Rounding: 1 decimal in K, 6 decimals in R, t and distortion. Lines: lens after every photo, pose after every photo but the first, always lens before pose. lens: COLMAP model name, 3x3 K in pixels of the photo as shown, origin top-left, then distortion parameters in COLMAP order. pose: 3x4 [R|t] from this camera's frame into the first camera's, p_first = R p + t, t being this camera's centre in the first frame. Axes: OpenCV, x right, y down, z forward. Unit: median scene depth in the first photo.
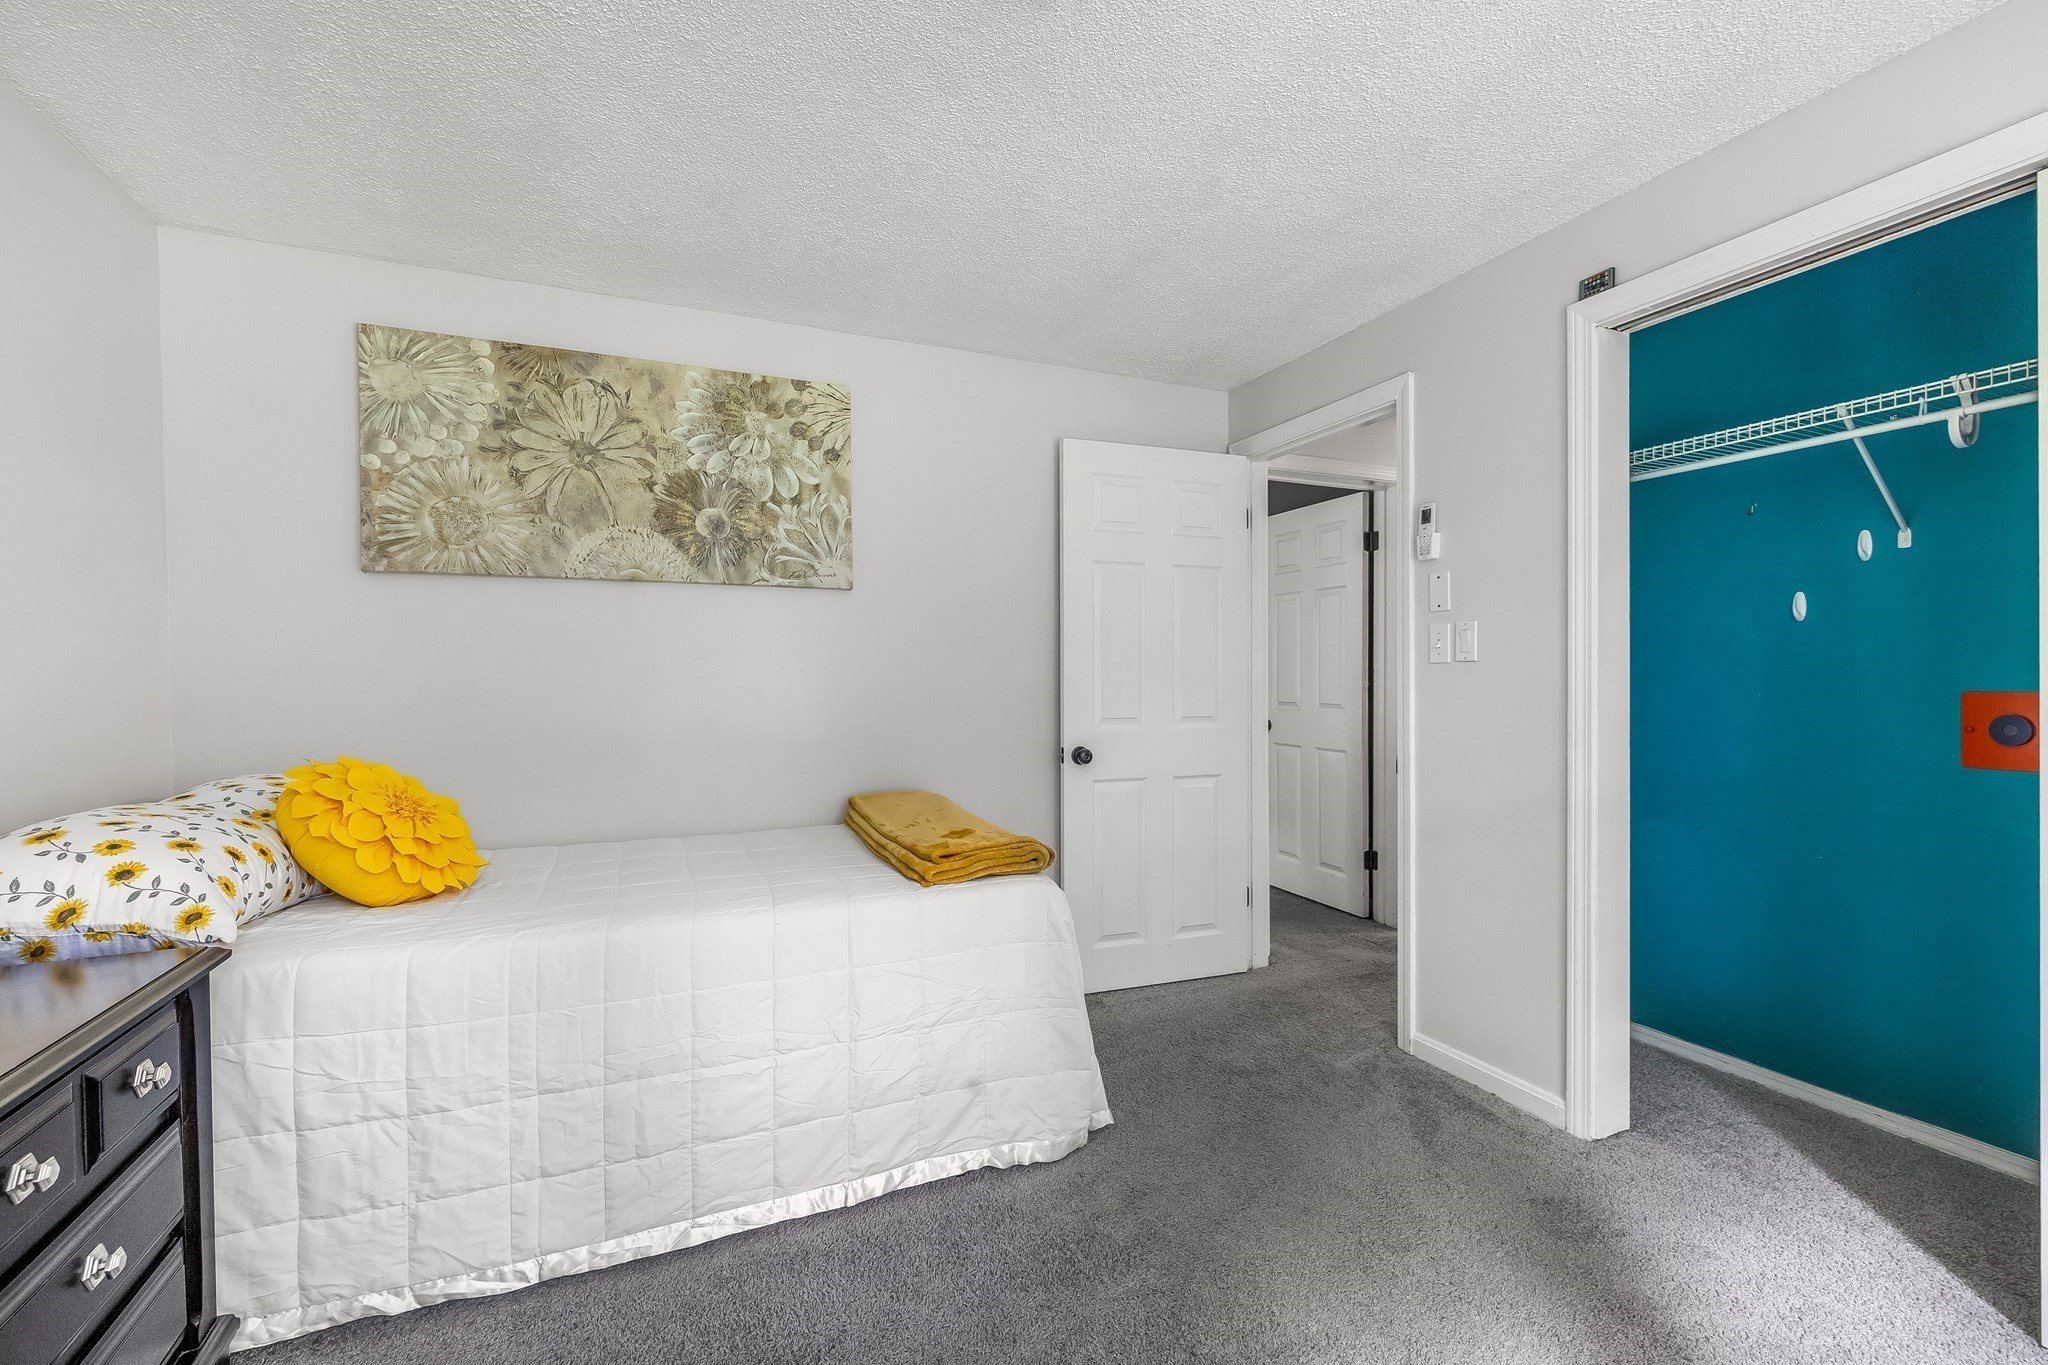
lens RADIAL K [[861.5, 0, 1012.8], [0, 861.5, 688.1], [0, 0, 1]] dist [-0.003206, 0.000529]
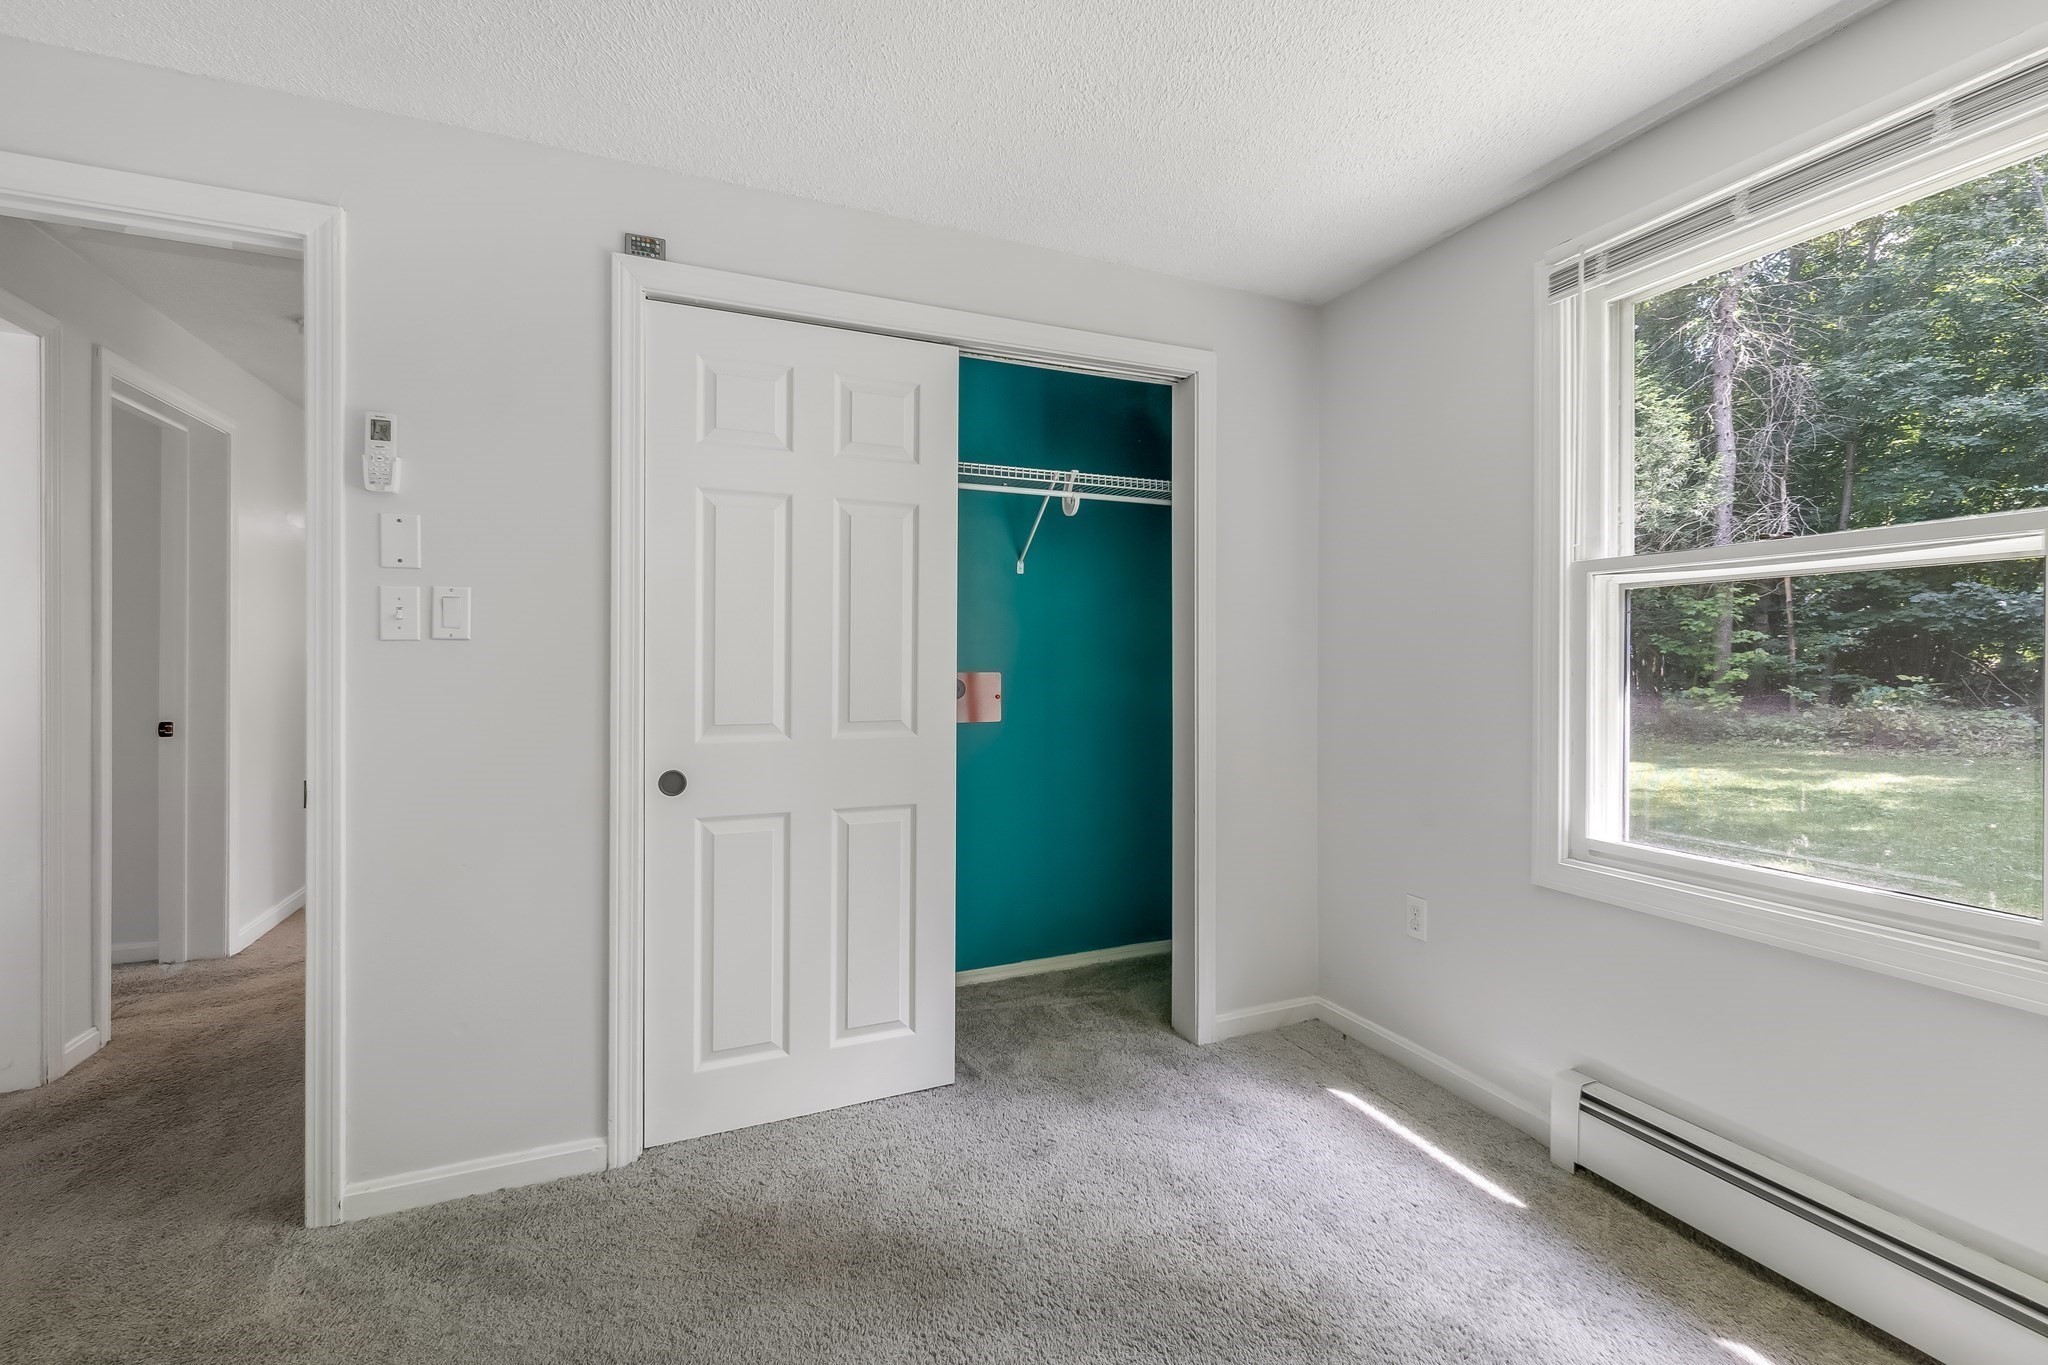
lens RADIAL K [[861.5, 0, 994.9], [0, 861.5, 650.4], [0, 0, 1]] dist [-0.003206, 0.000529]
pose [[0.012116, 0.011646, 0.999859, -0.248216], [0.009642, 0.999884, -0.011763, -0.008679], [-0.999880, 0.009783, 0.012003, 0.577339]]
